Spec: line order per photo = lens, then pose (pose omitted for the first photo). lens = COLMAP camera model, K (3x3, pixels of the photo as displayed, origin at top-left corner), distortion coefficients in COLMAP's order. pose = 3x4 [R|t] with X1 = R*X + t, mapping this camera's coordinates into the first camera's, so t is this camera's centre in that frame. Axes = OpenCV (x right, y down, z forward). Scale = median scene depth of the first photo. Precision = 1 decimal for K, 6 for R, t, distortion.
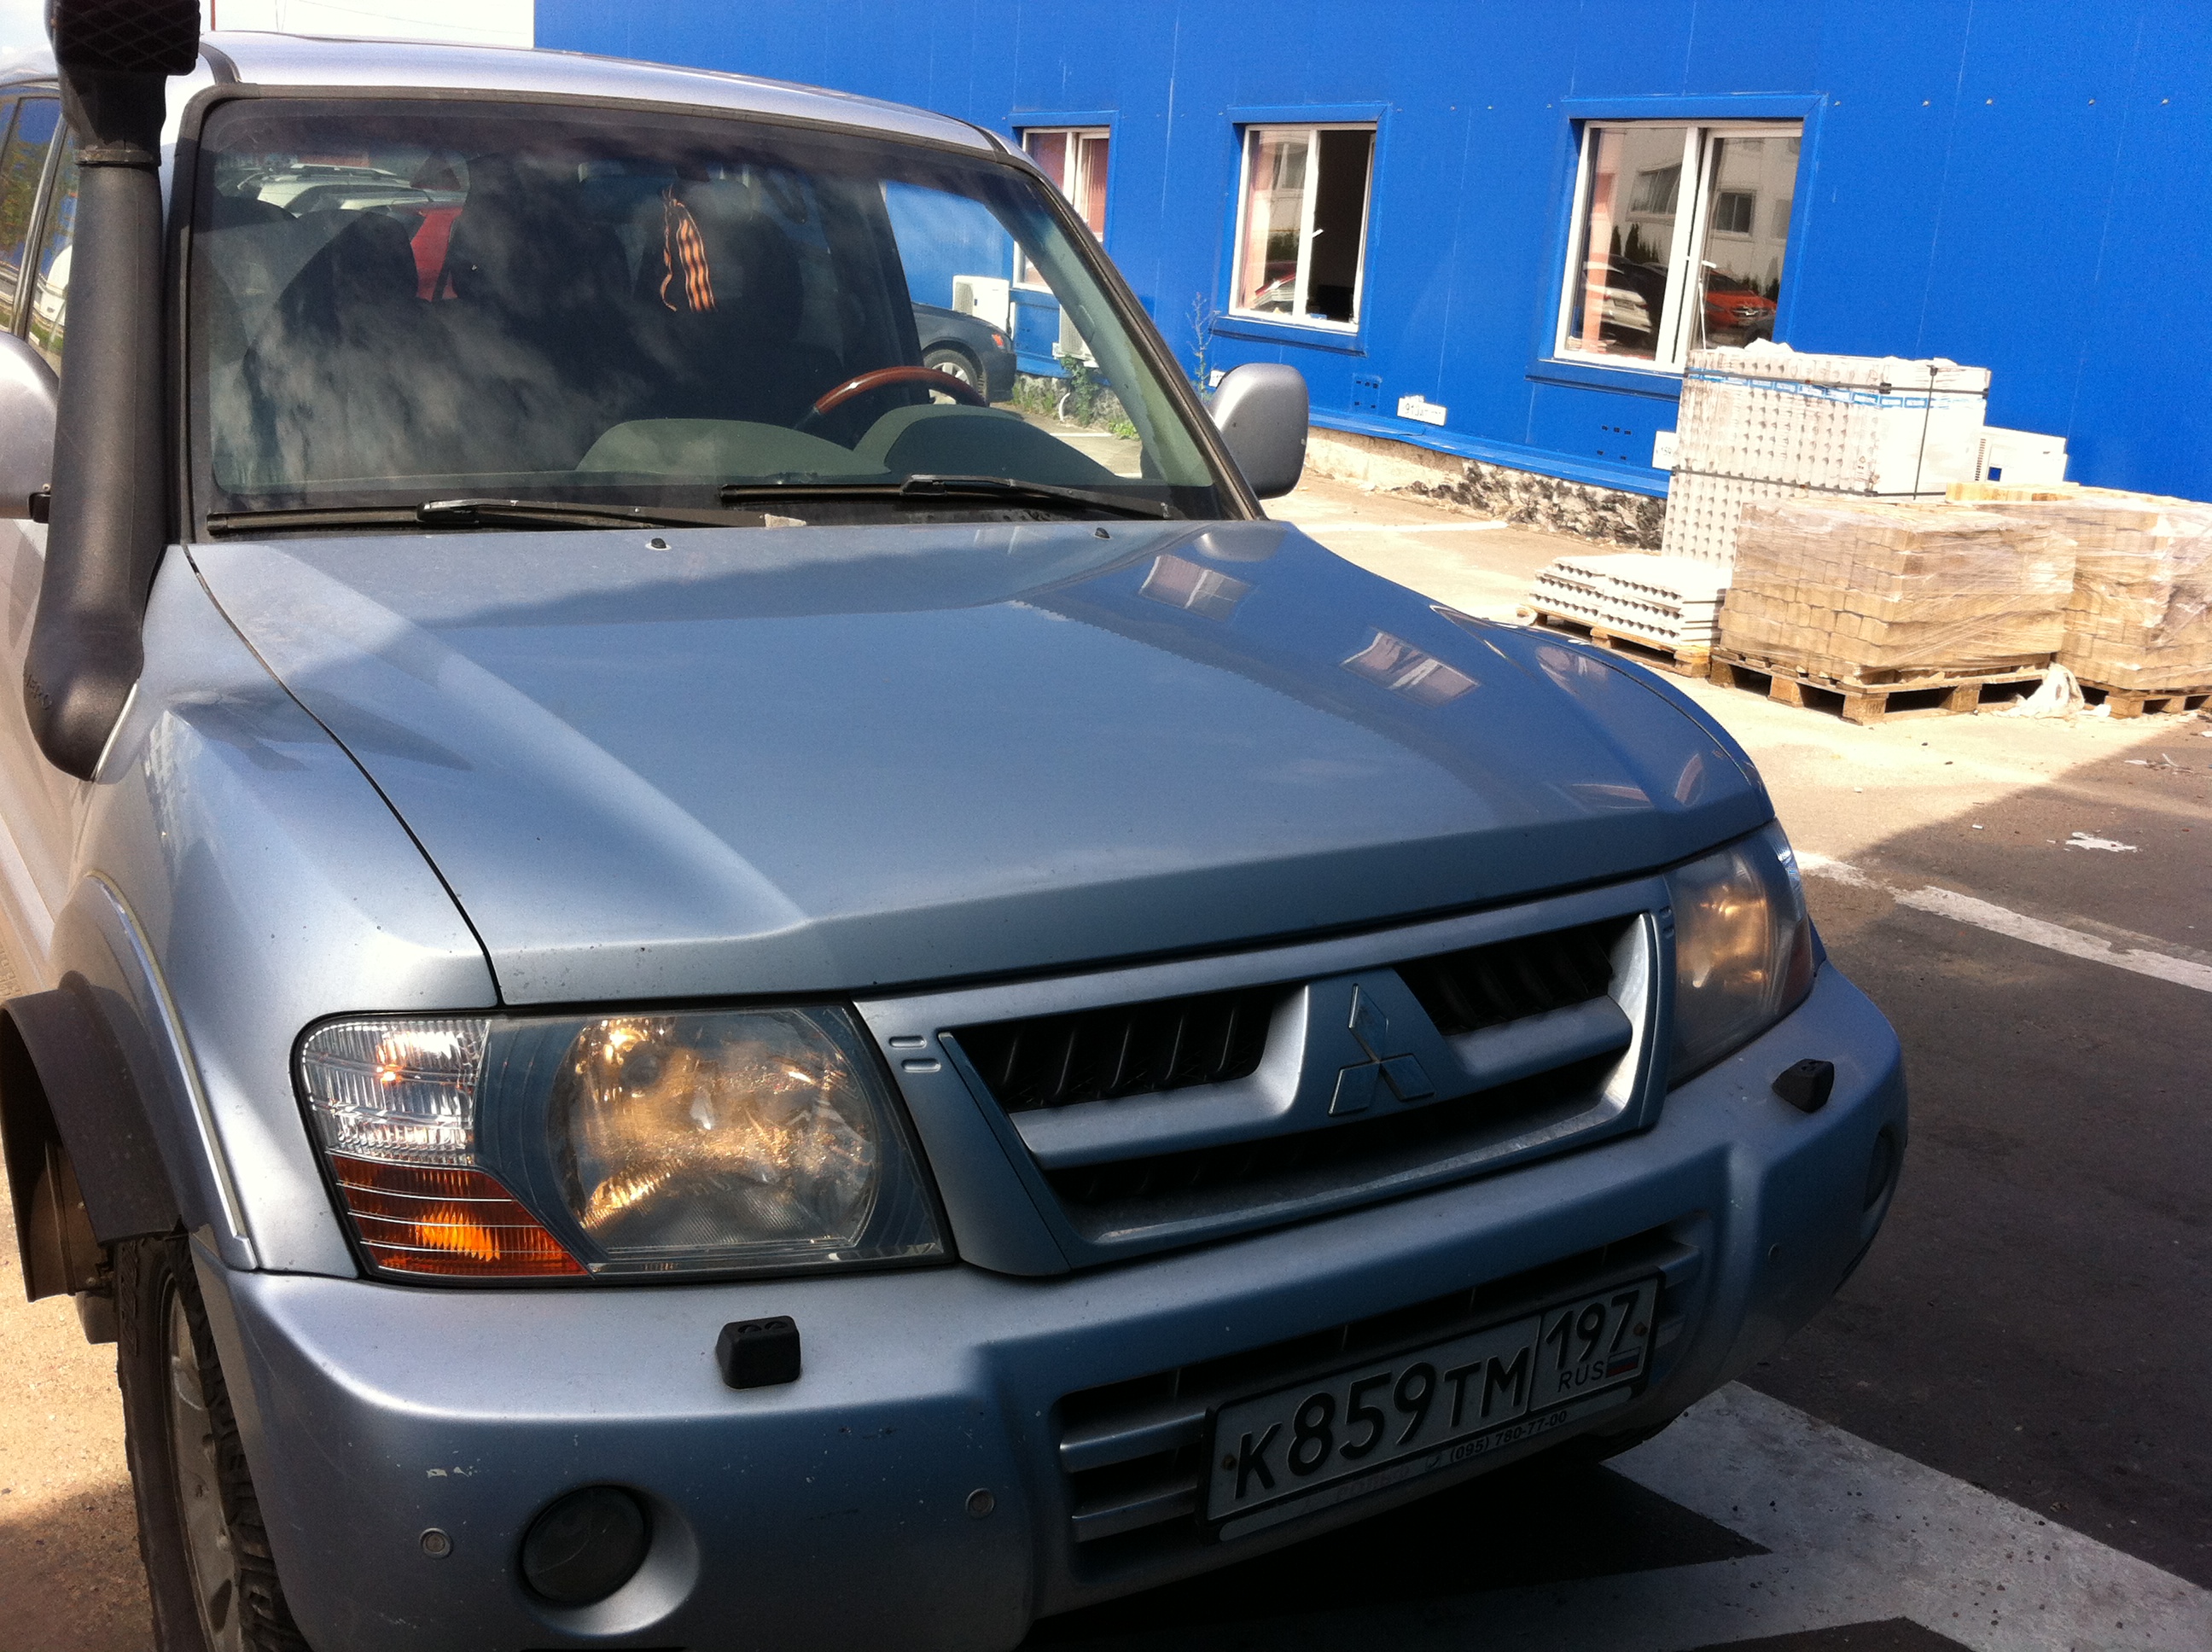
lens RADIAL K [[2287.8, 0, 1106.0], [0, 2287.8, 826.0], [0, 0, 1]] dist [0.091333, -0.422945]
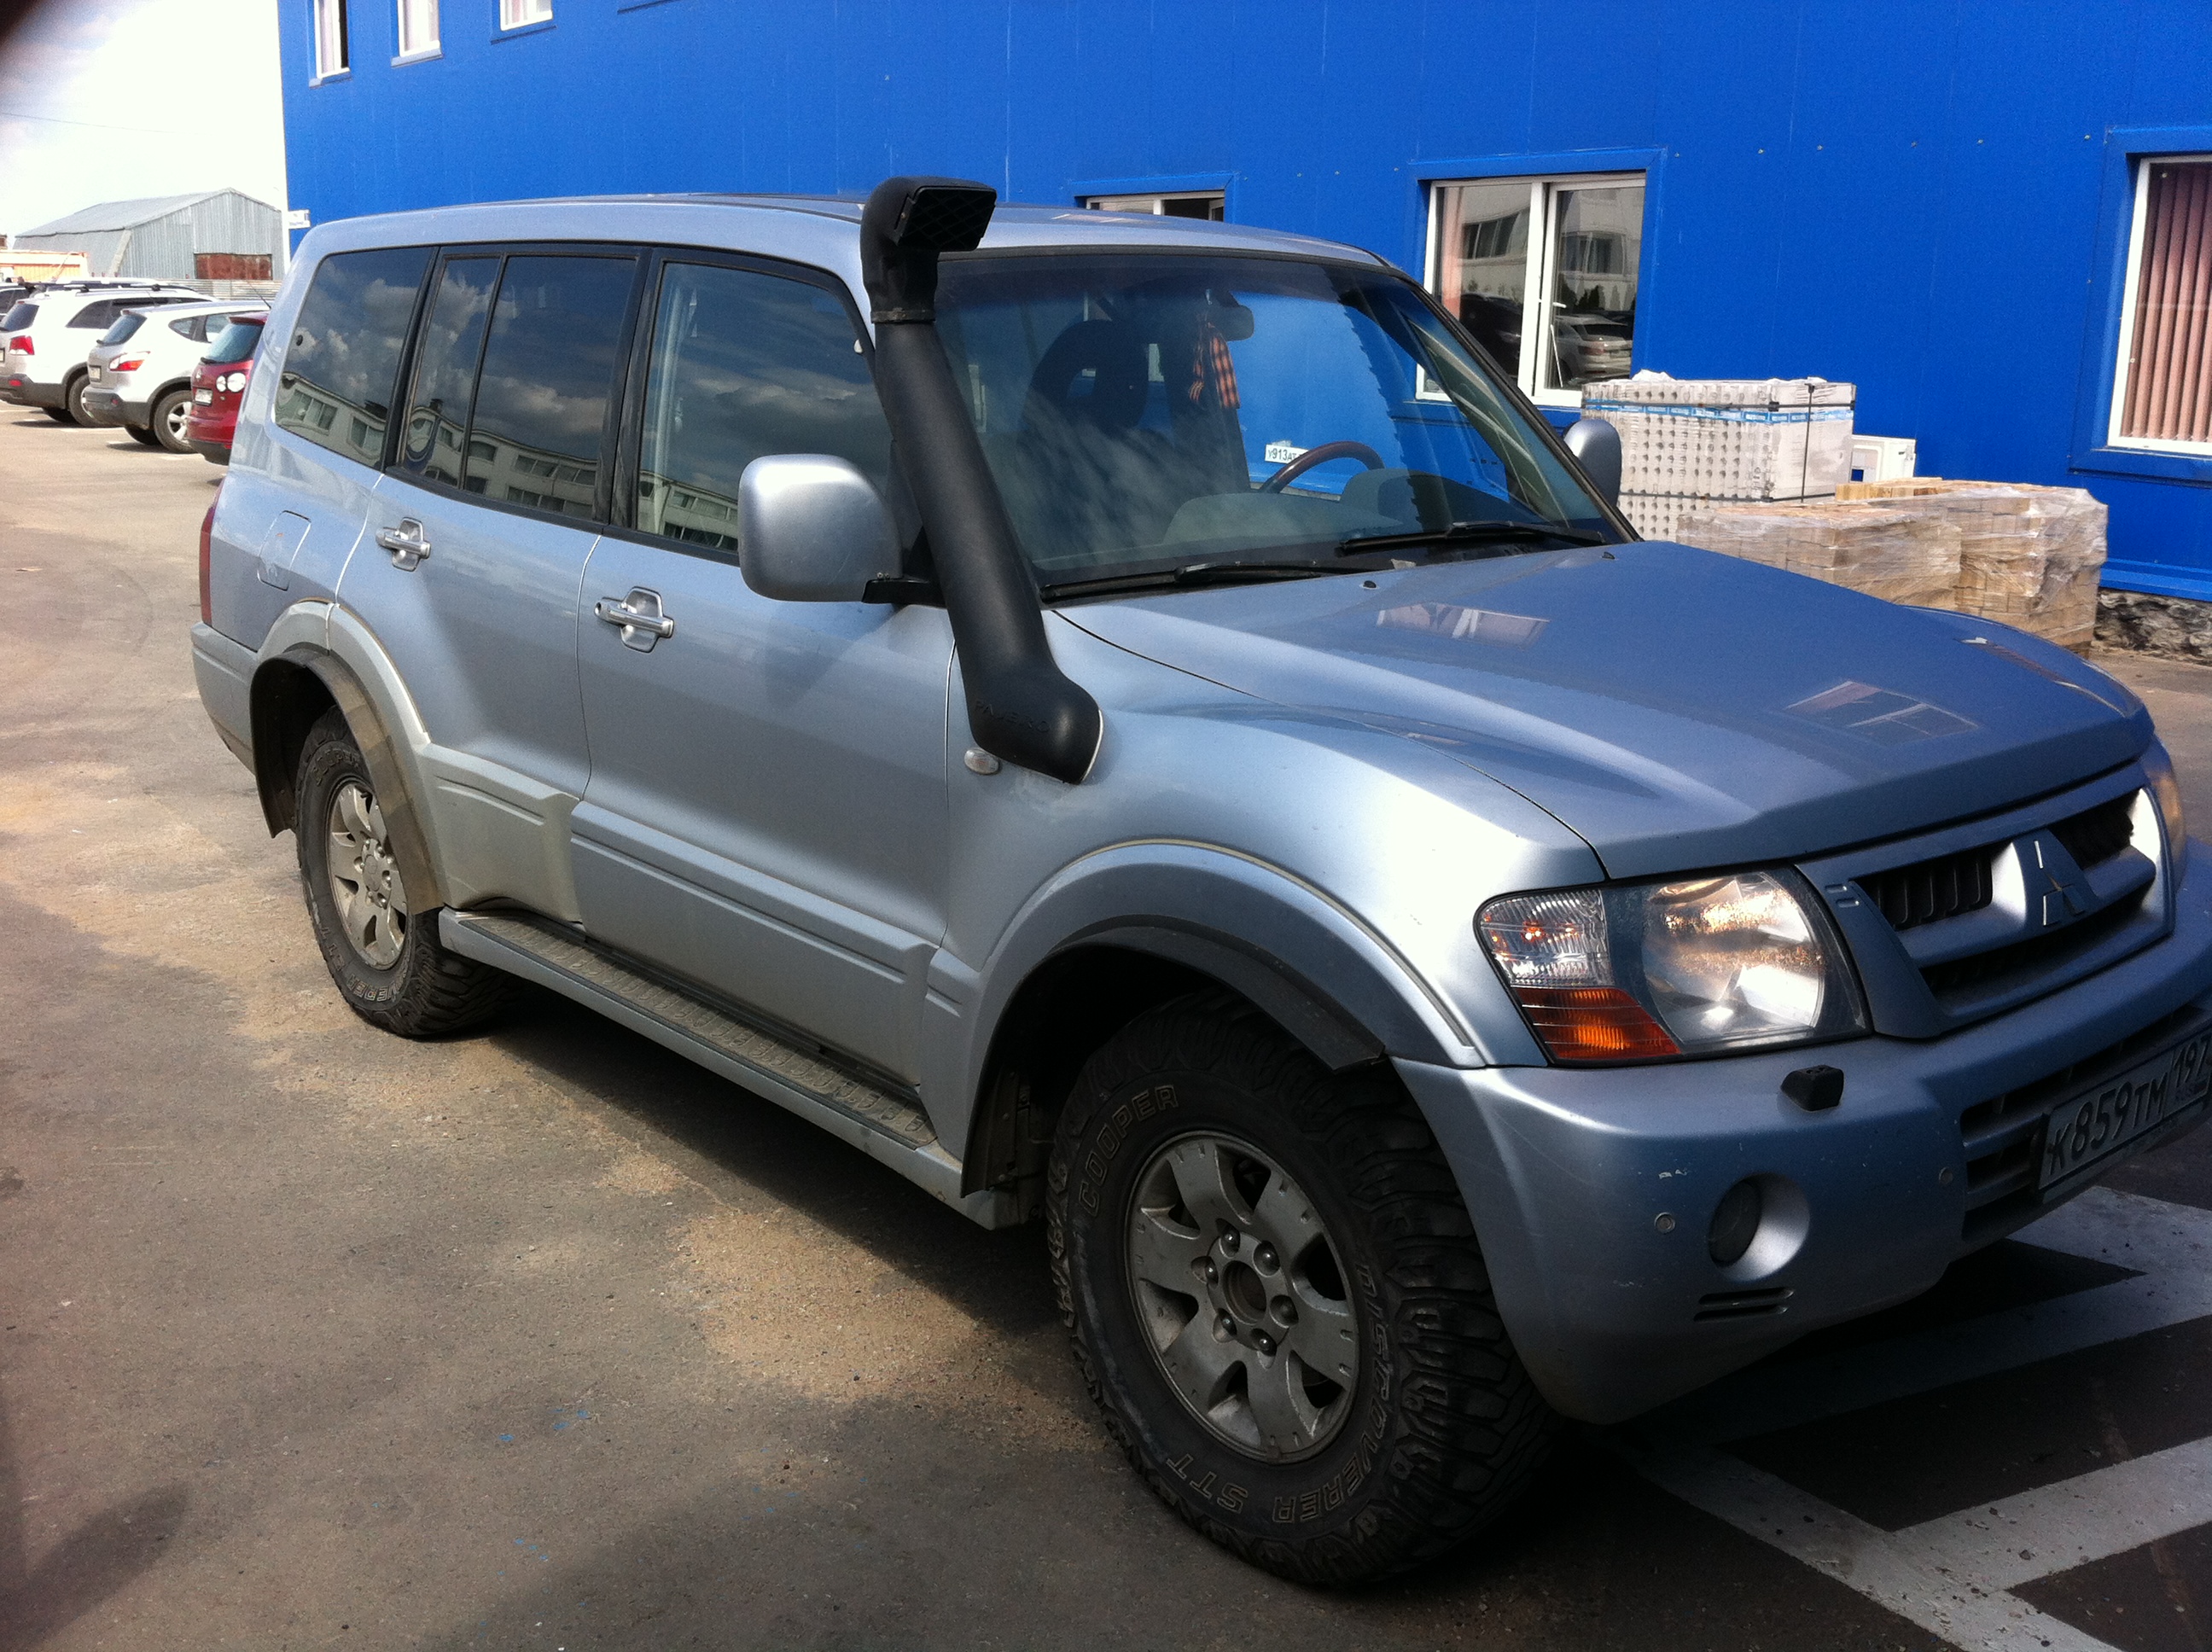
lens RADIAL K [[2287.8, 0, 1106.0], [0, 2287.8, 826.0], [0, 0, 1]] dist [0.091333, -0.422945]
pose [[0.988950, -0.084554, 0.121769, -0.151458], [0.087354, 0.996018, -0.017829, 0.008092], [-0.119776, 0.028269, 0.992398, -0.088598]]
